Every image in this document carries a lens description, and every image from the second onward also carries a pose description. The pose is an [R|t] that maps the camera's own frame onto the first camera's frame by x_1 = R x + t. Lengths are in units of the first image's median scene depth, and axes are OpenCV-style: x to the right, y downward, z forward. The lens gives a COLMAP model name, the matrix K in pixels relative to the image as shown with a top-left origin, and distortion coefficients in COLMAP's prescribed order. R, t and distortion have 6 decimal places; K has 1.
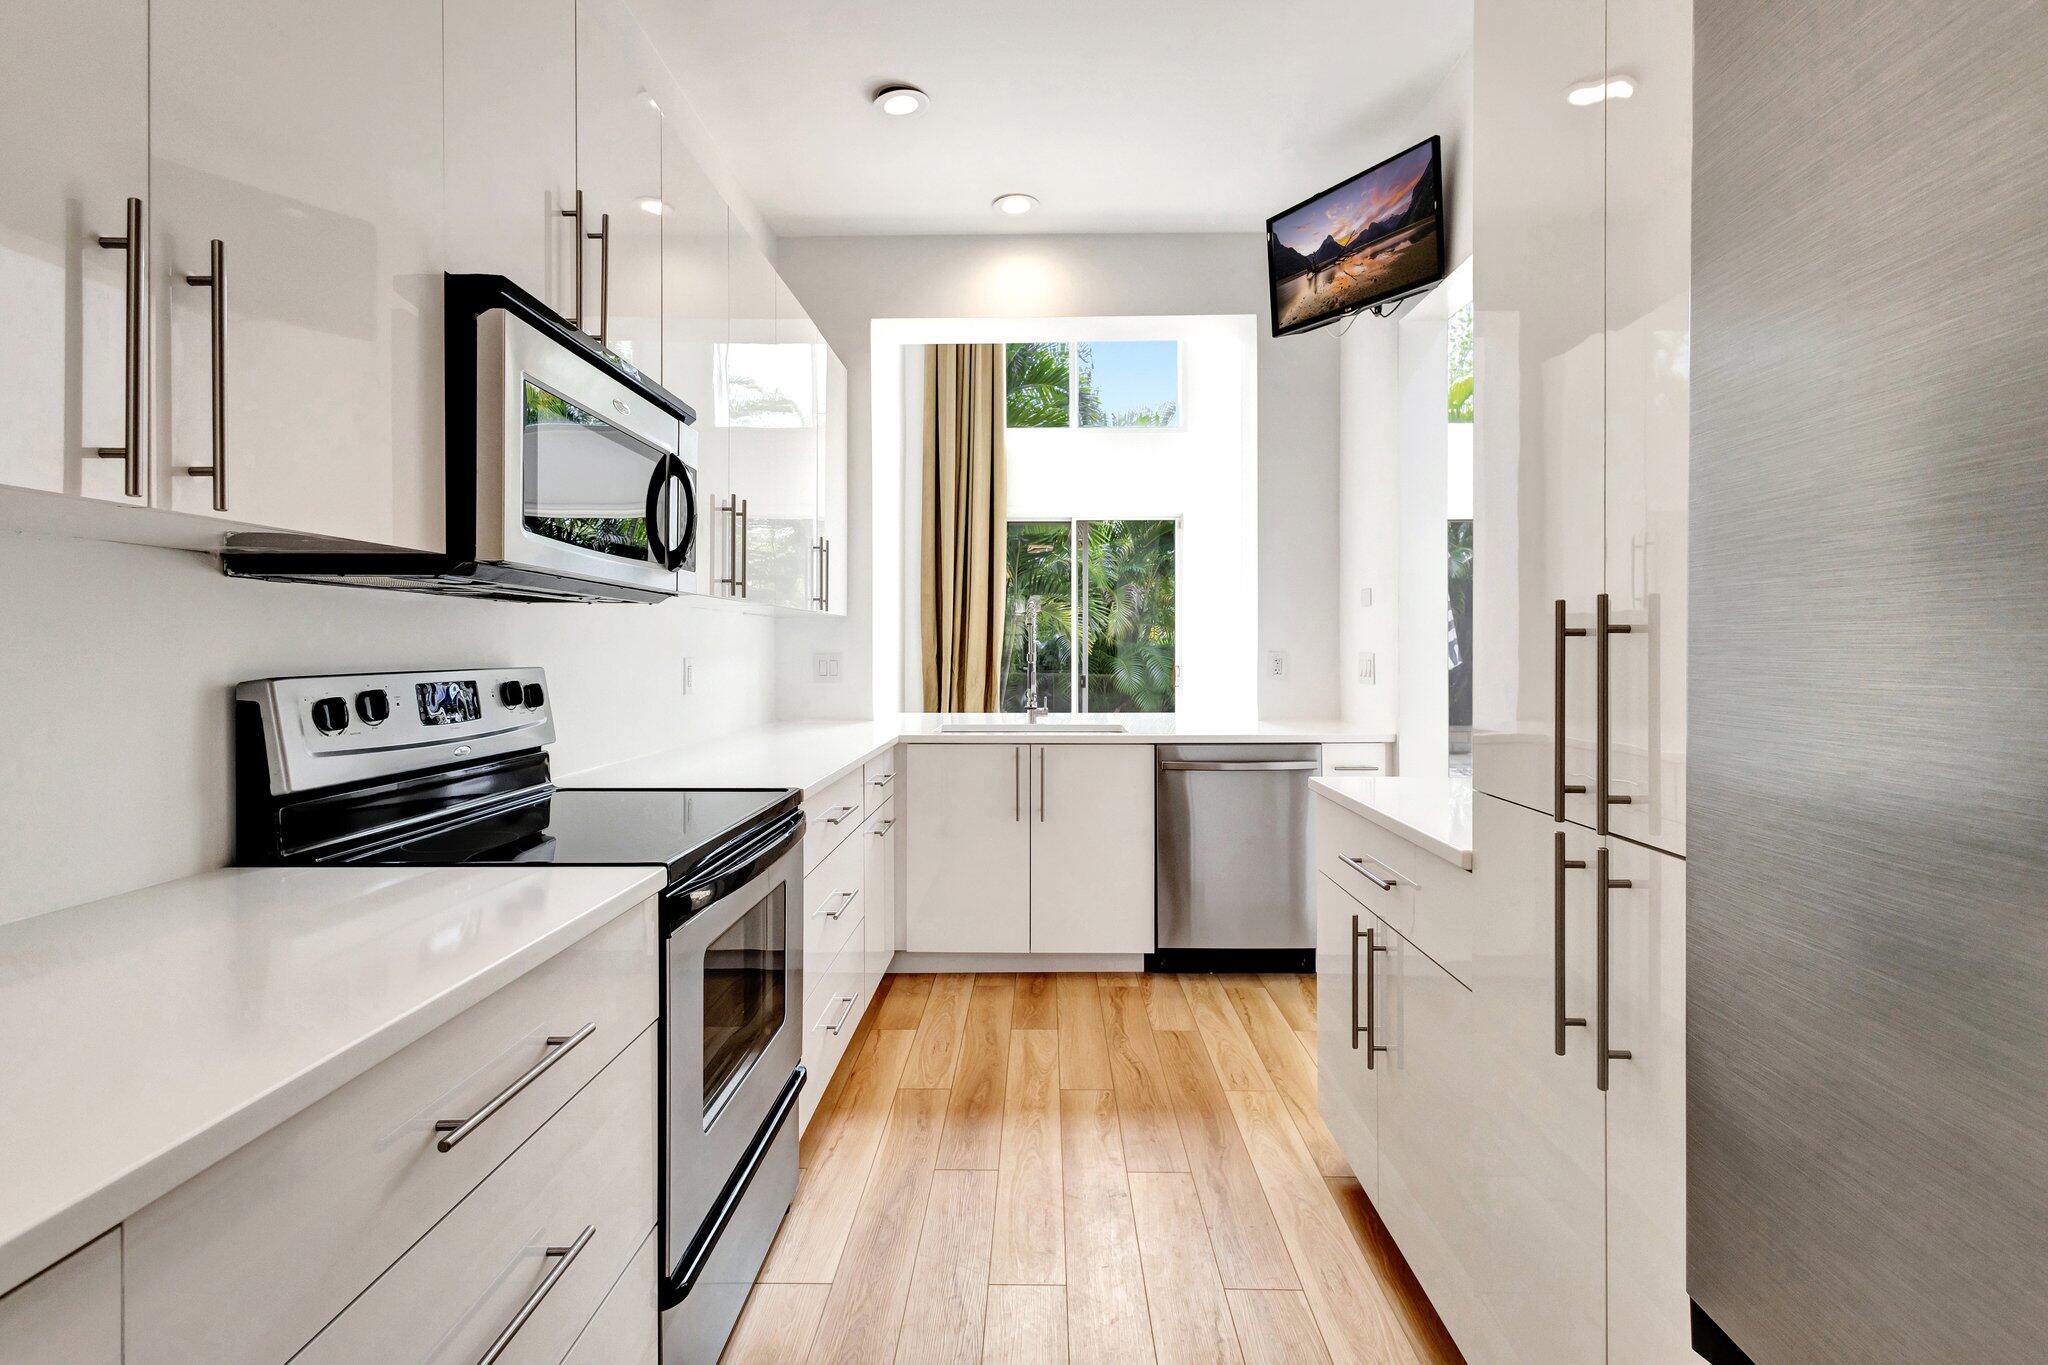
lens RADIAL K [[942.1, 0, 1020.4], [0, 942.1, 651.2], [0, 0, 1]] dist [0.008749, -0.003295]
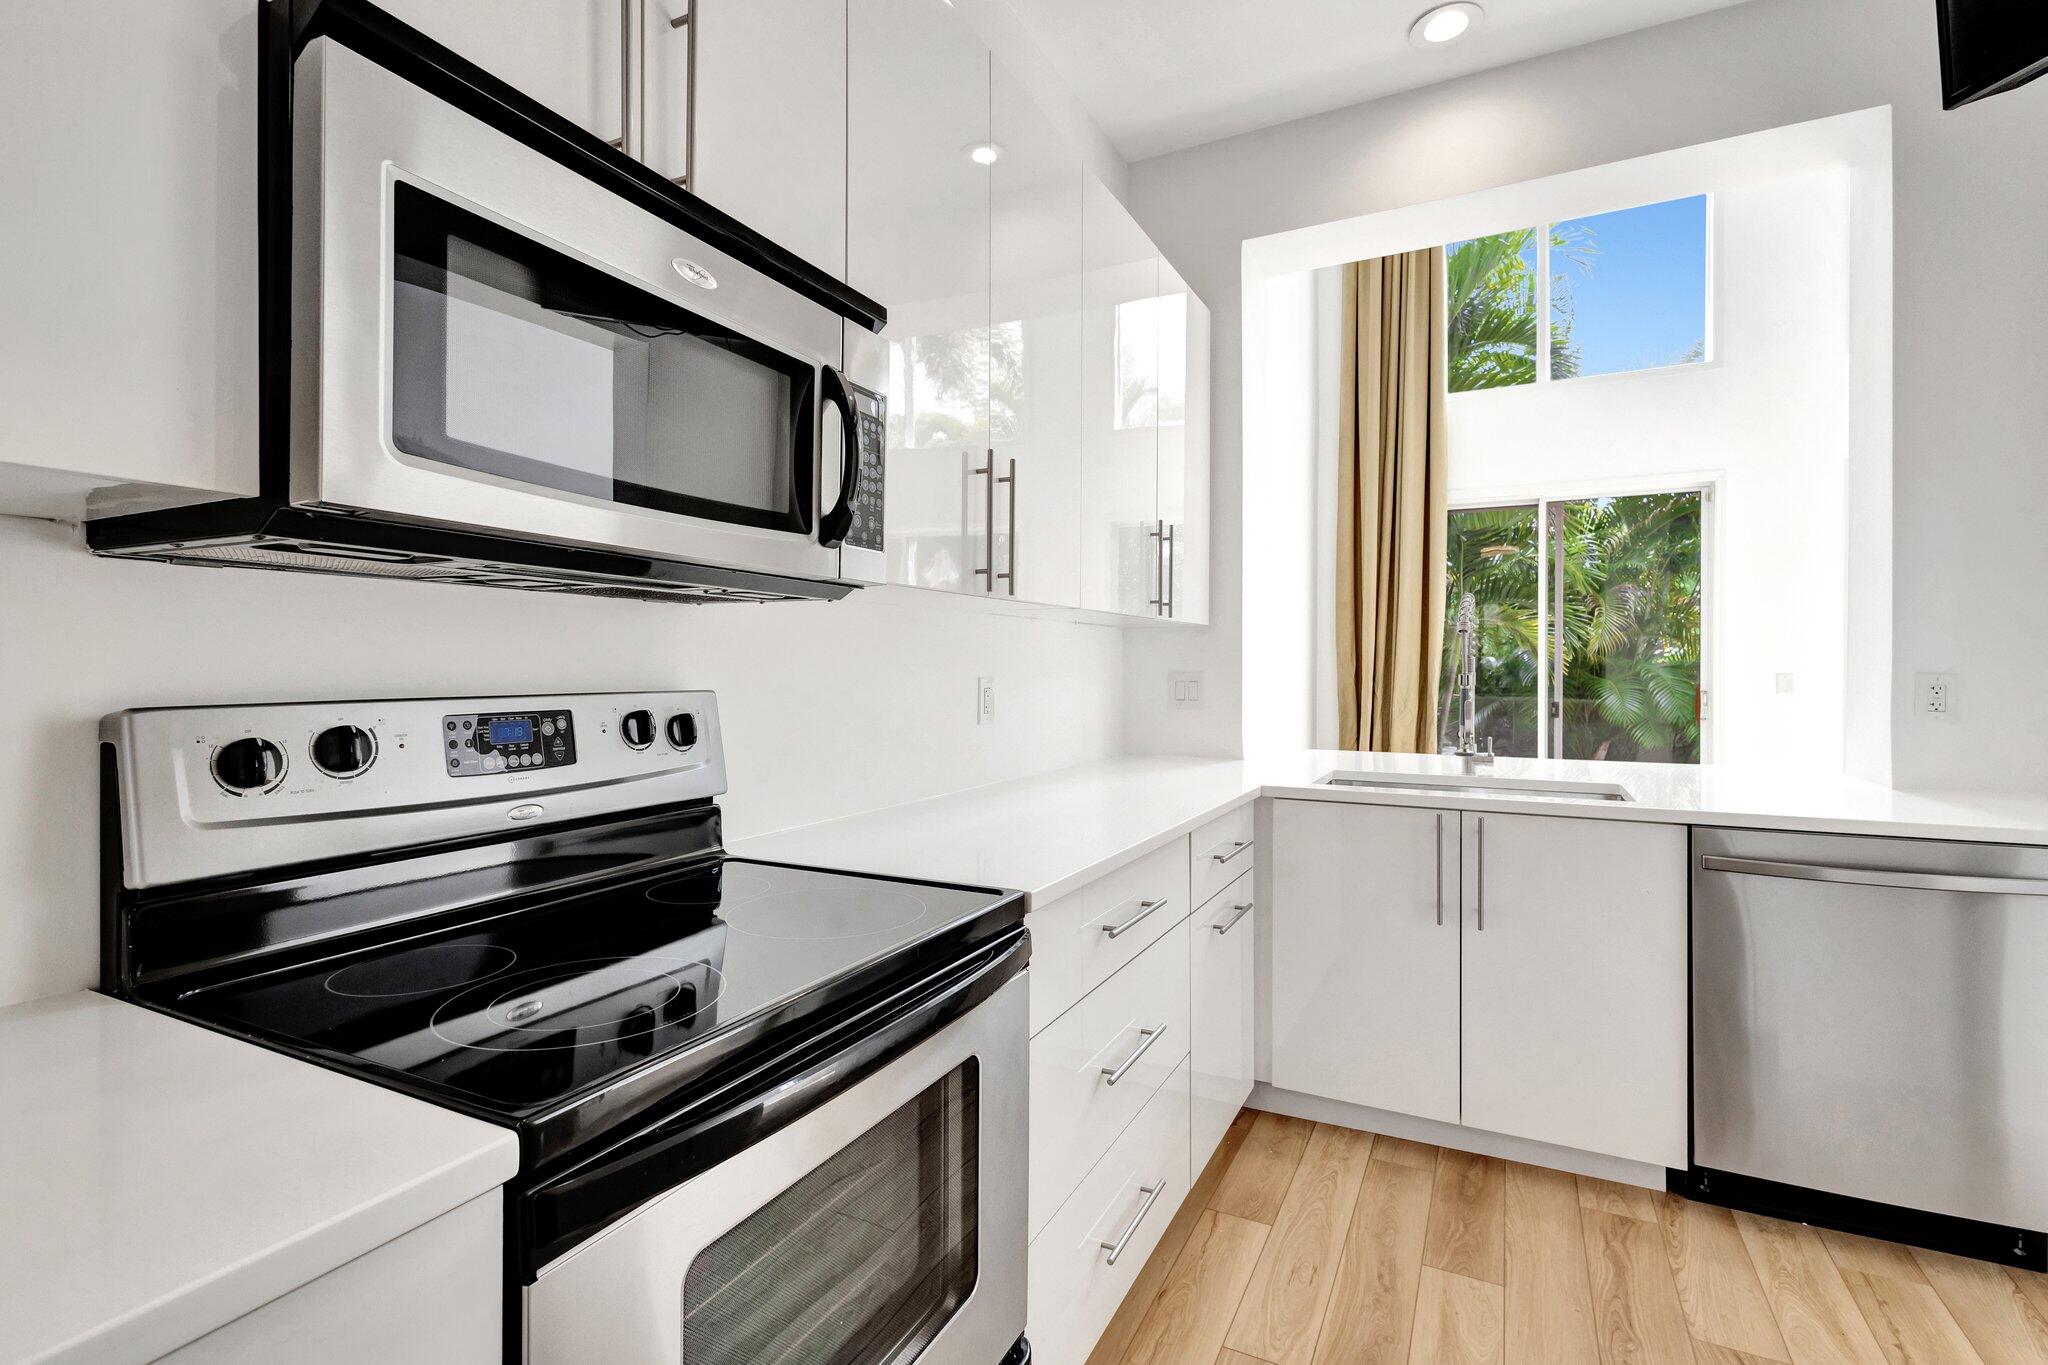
lens RADIAL K [[942.1, 0, 1022.8], [0, 942.1, 671.7], [0, 0, 1]] dist [0.008749, -0.003295]
pose [[0.901692, 0.002458, -0.432372, 0.019562], [-0.001720, 0.999996, 0.002097, 0.000097], [0.432375, -0.001147, 0.901693, 0.271622]]
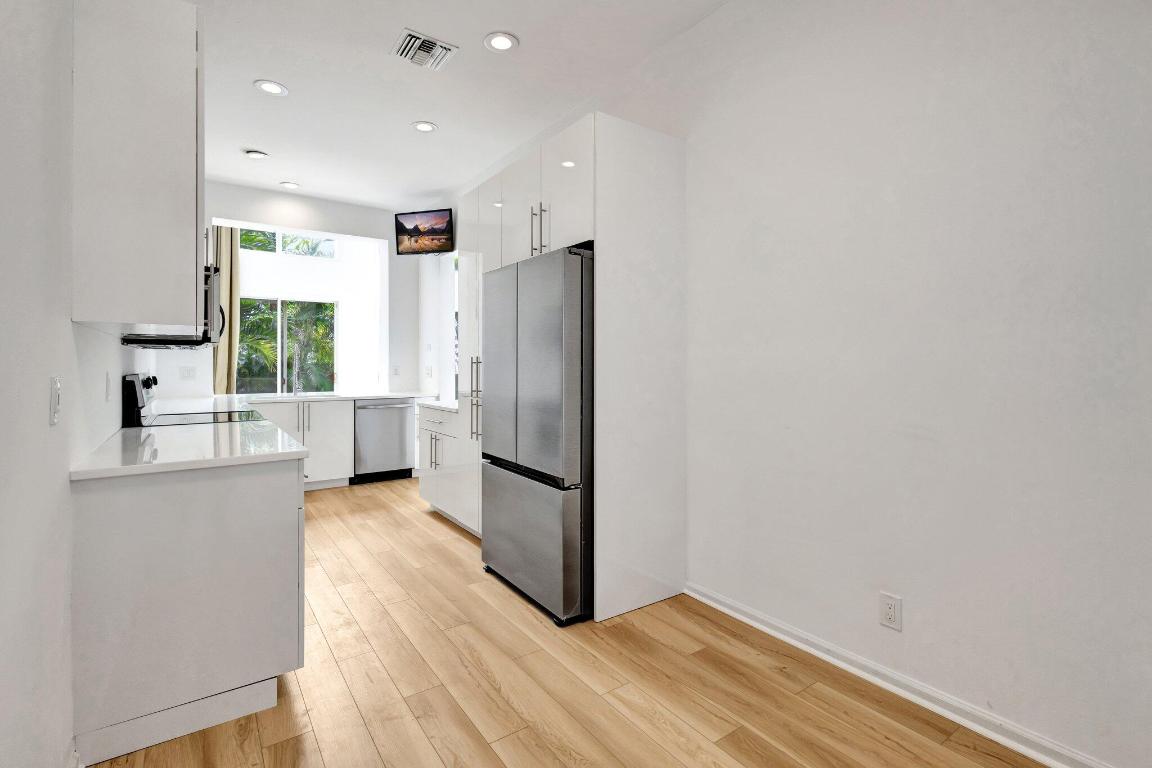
lens RADIAL K [[530.0, 0, 589.8], [0, 530.0, 361.3], [0, 0, 1]] dist [0.008749, -0.003295]
pose [[0.785273, 0.003554, 0.619140, -0.281384], [0.001300, 0.999972, -0.007388, -0.001938], [-0.619149, 0.006606, 0.785246, -0.650355]]
